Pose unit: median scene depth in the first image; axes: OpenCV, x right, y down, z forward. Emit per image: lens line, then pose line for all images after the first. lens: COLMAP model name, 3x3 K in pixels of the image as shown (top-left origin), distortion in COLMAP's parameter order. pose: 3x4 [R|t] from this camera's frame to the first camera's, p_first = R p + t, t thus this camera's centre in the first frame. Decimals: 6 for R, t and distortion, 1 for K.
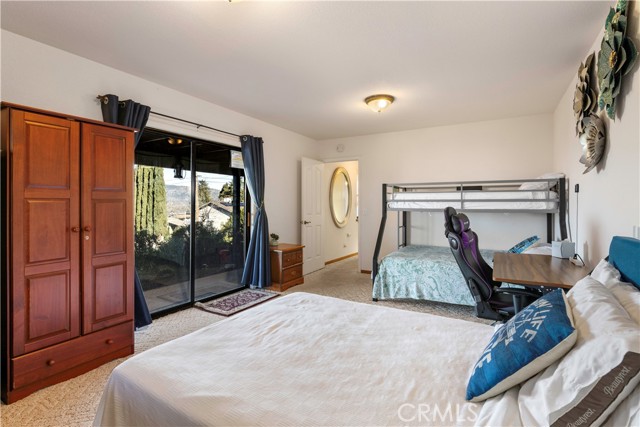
lens RADIAL K [[303.6, 0, 328.3], [0, 303.6, 213.8], [0, 0, 1]] dist [0.001143, -0.000604]
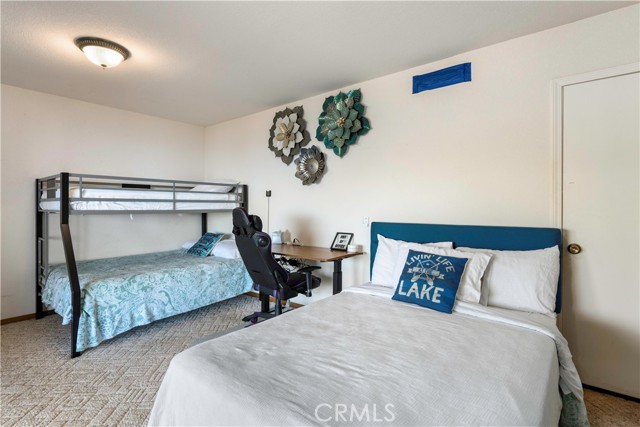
lens RADIAL K [[303.6, 0, 328.3], [0, 303.6, 213.8], [0, 0, 1]] dist [0.001143, -0.000604]
pose [[0.178675, -0.028735, 0.983488, -0.396736], [0.029671, 0.999276, 0.023806, -0.012085], [-0.983461, 0.024928, 0.179398, 0.382800]]
